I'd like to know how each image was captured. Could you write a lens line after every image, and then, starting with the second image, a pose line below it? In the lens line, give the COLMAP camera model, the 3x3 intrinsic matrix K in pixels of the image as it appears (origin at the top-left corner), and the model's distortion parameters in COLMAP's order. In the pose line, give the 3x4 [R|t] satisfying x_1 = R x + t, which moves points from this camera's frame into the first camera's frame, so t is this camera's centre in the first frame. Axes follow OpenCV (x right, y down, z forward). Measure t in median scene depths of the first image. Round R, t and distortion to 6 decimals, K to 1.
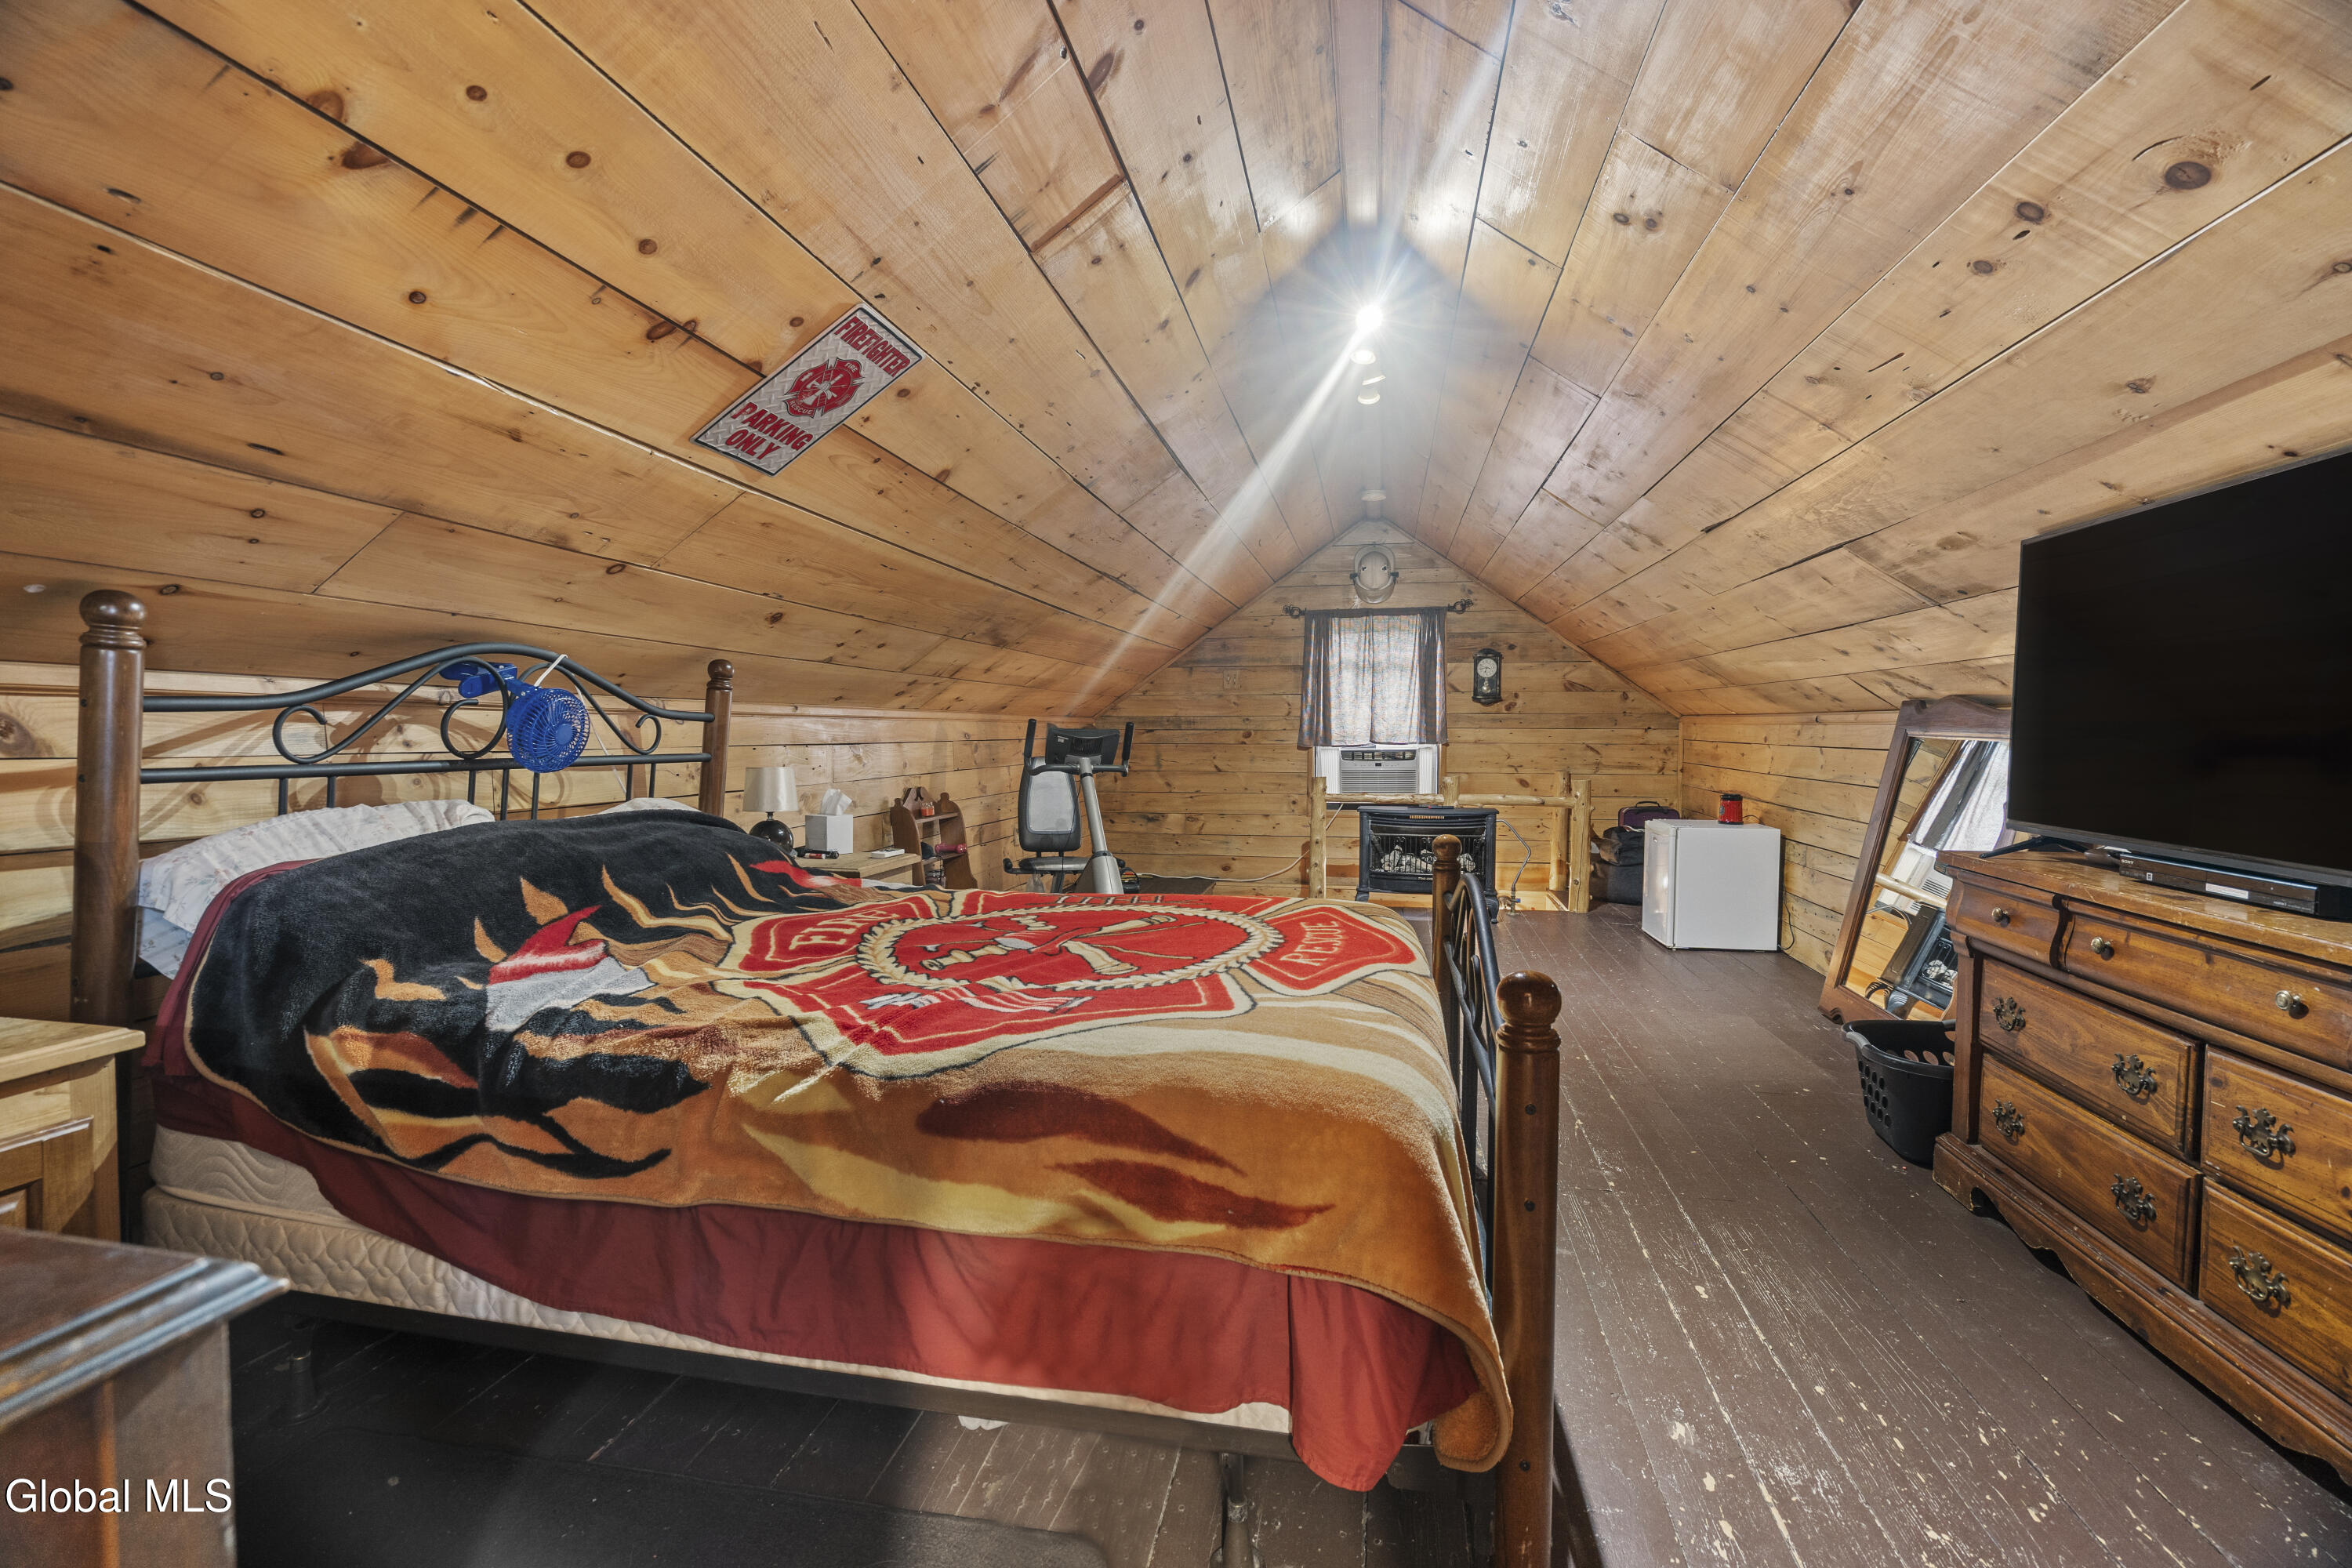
lens RADIAL K [[1088.1, 0, 1174.4], [0, 1088.1, 778.5], [0, 0, 1]] dist [0.001464, 0.000372]
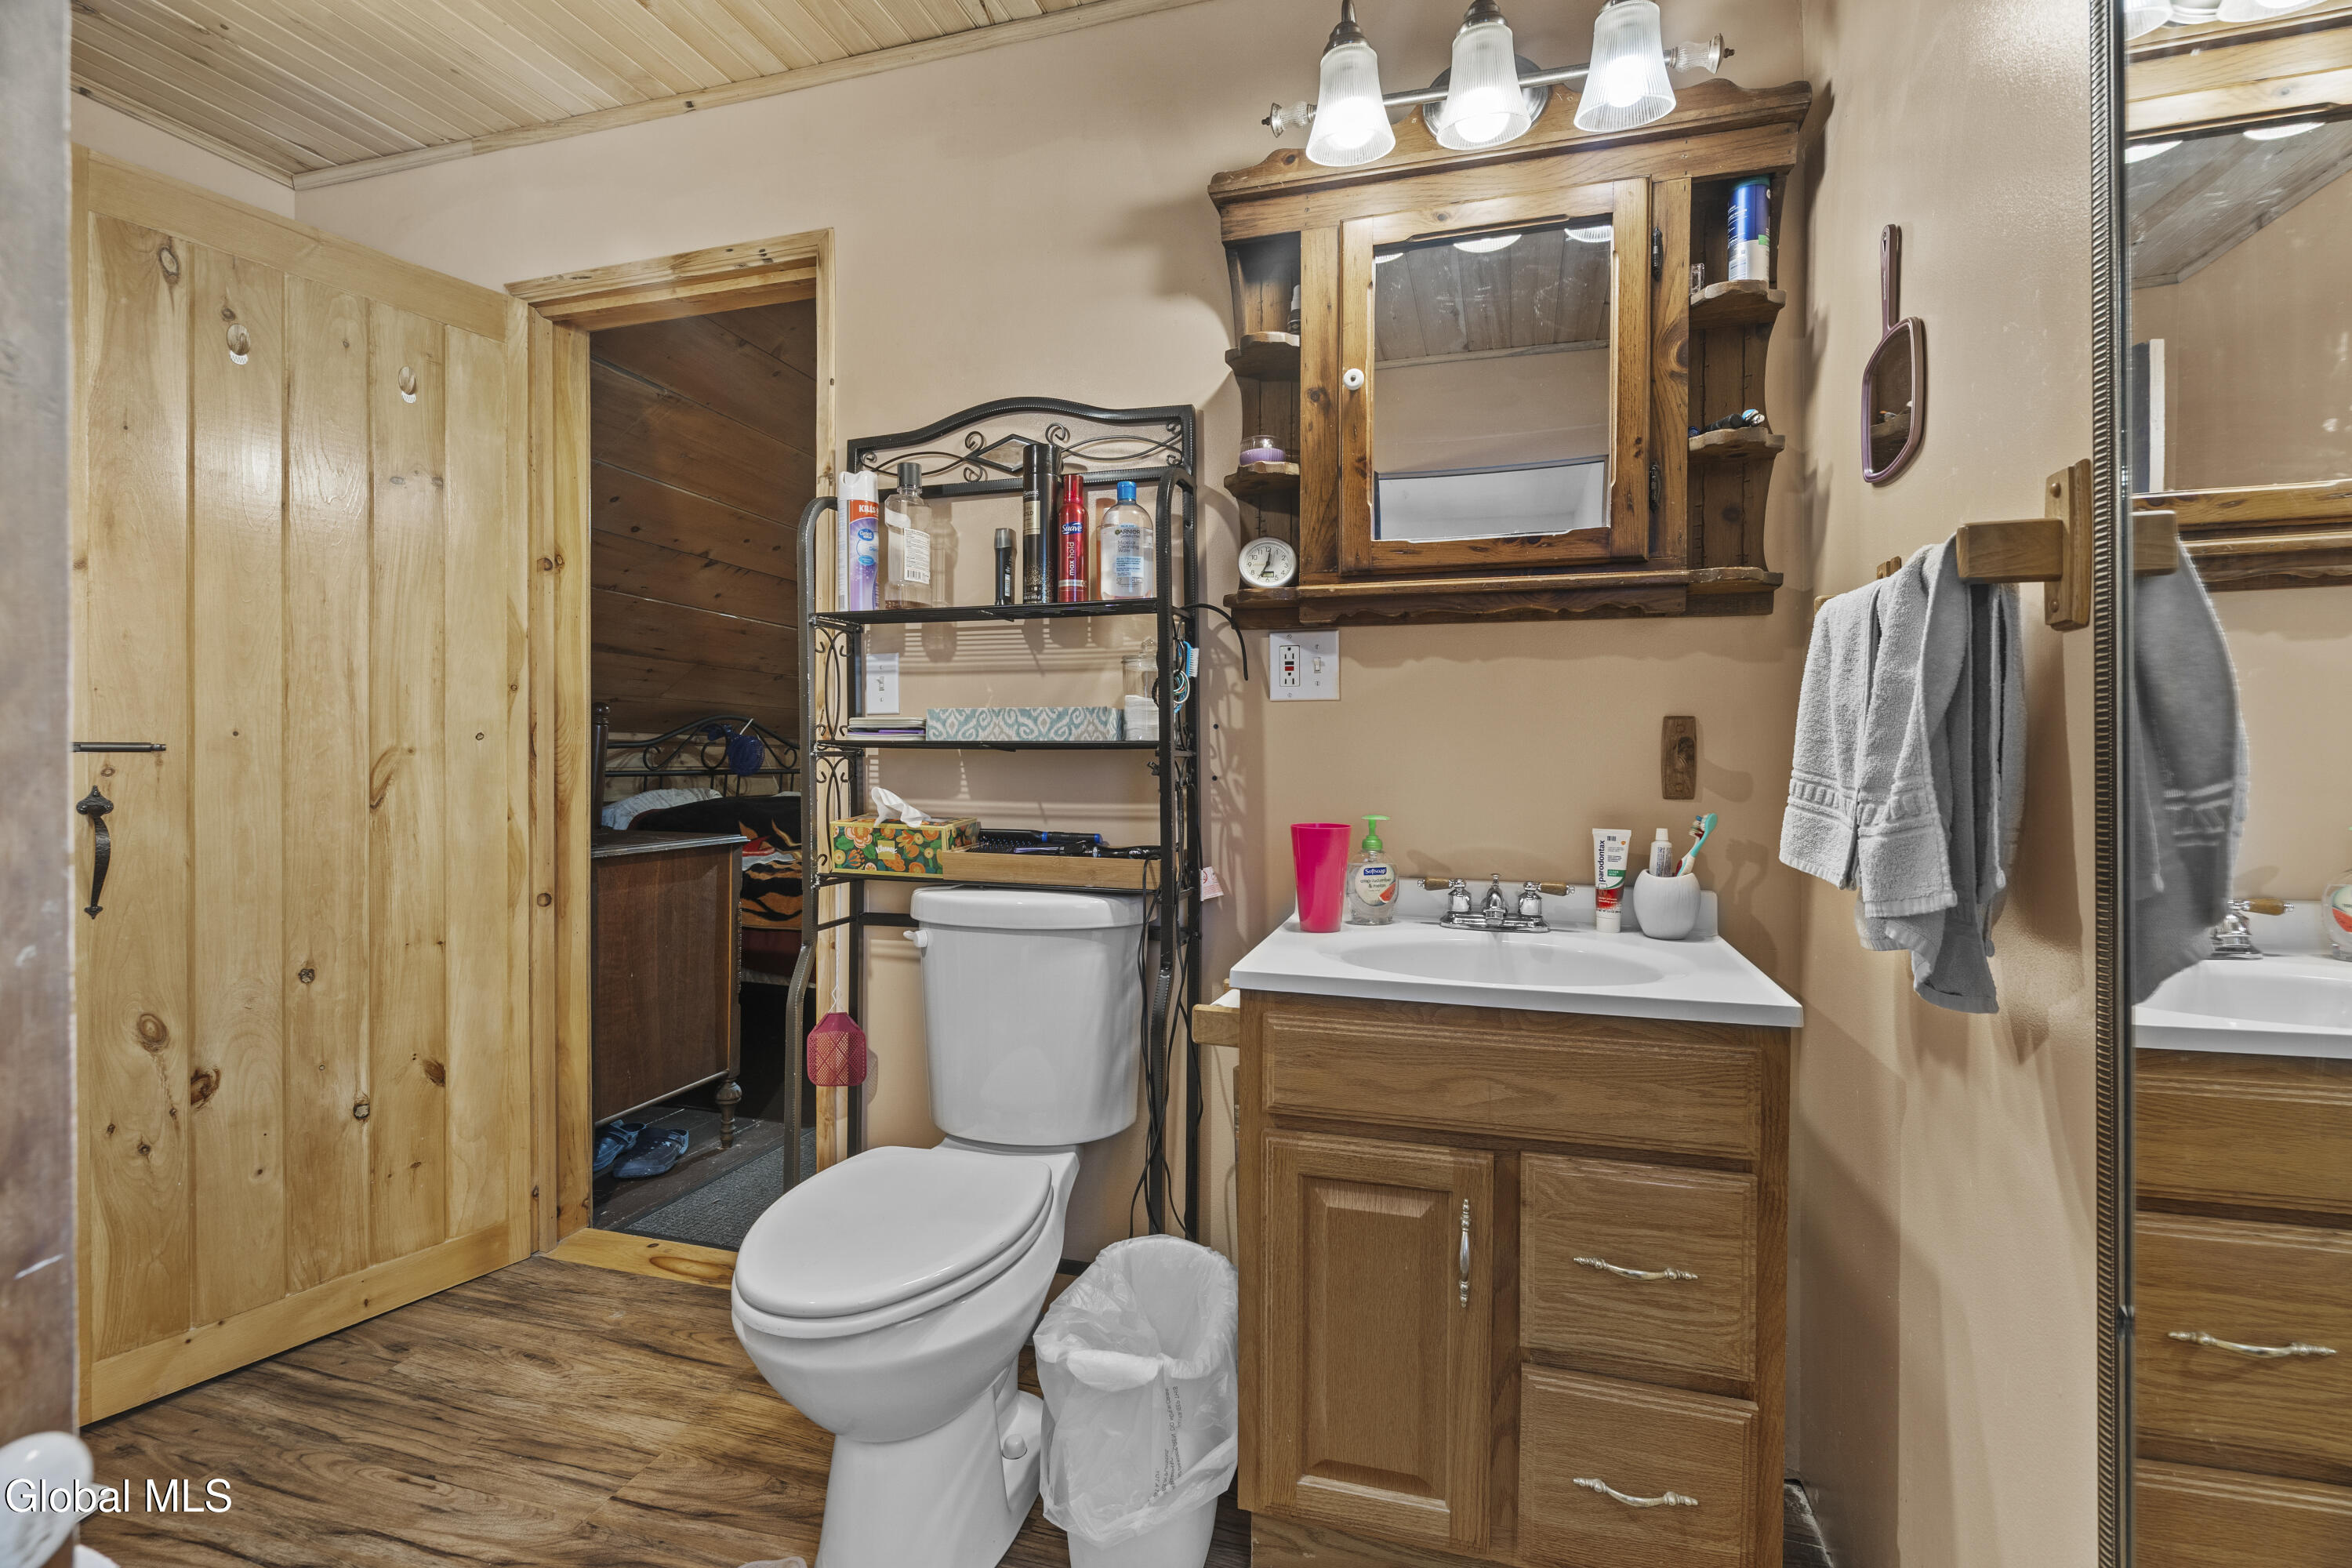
lens RADIAL K [[1088.1, 0, 1170.8], [0, 1088.1, 769.9], [0, 0, 1]] dist [0.001464, 0.000372]
pose [[0.995232, 0.002750, -0.097500, 0.495256], [-0.006163, 0.999378, -0.034716, 0.055581], [0.097344, 0.035151, 0.994630, -1.124272]]
